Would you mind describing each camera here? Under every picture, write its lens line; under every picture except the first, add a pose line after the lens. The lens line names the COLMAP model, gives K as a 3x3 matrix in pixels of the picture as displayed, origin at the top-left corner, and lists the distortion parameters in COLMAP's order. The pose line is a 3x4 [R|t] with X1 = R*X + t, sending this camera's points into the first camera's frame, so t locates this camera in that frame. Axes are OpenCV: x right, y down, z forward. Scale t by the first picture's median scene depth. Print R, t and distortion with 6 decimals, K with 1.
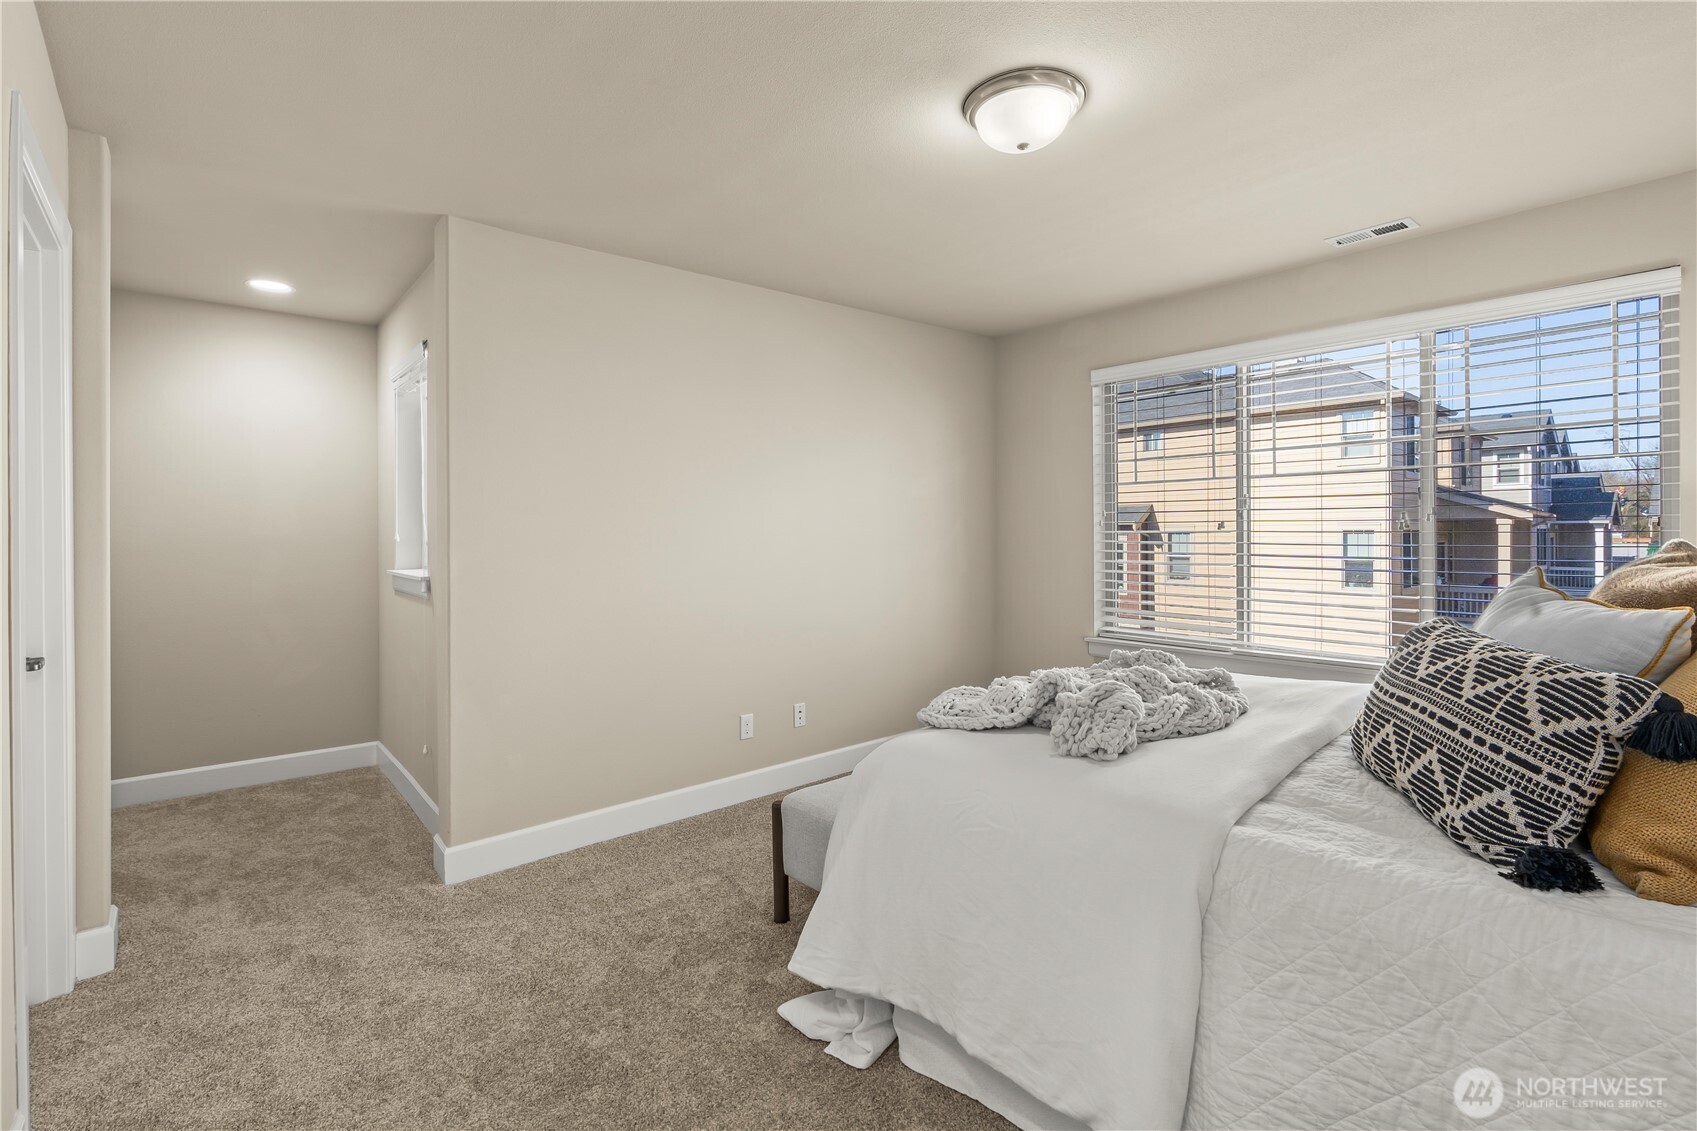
lens RADIAL K [[776.4, 0, 843.7], [0, 776.4, 519.4], [0, 0, 1]] dist [-0.005690, 0.000126]
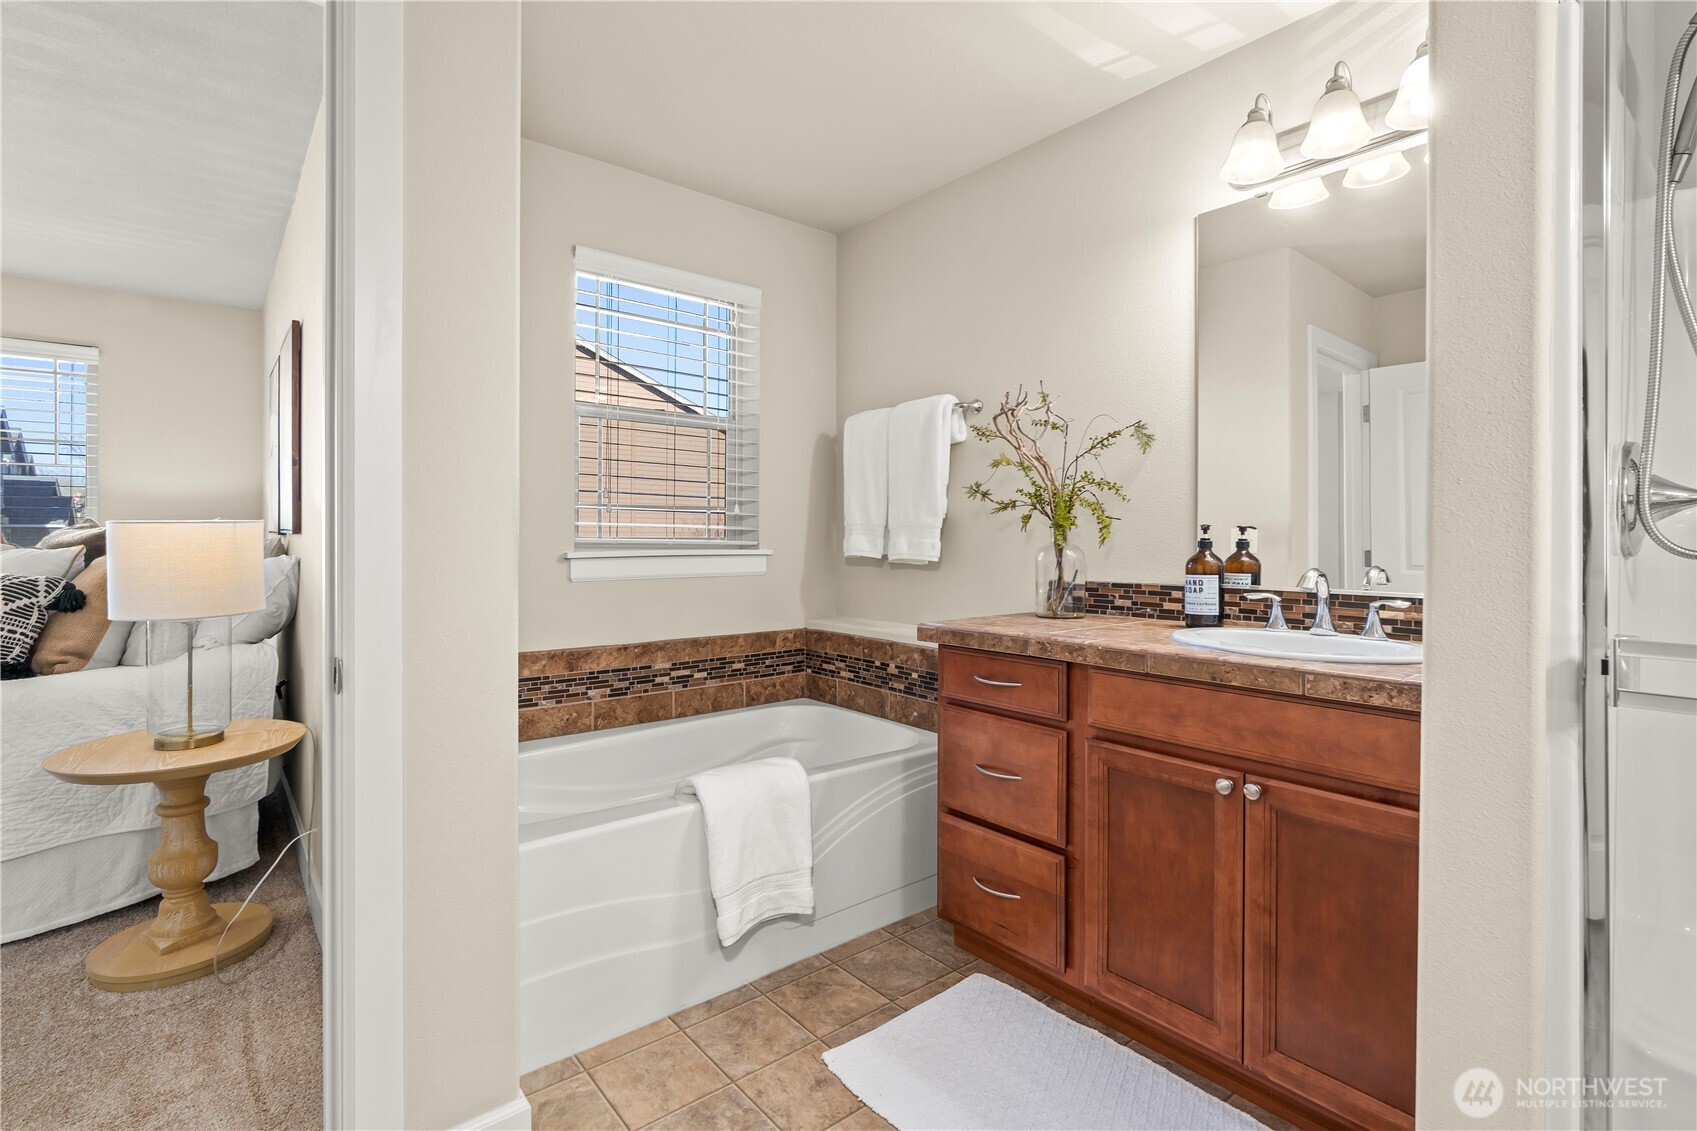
lens RADIAL K [[776.4, 0, 851.8], [0, 776.4, 524.8], [0, 0, 1]] dist [-0.005690, 0.000126]
pose [[-0.003994, 0.002306, 0.999989, -1.041904], [-0.002611, 0.999994, -0.002317, 0.065571], [-0.999989, -0.002621, -0.003988, -1.119772]]
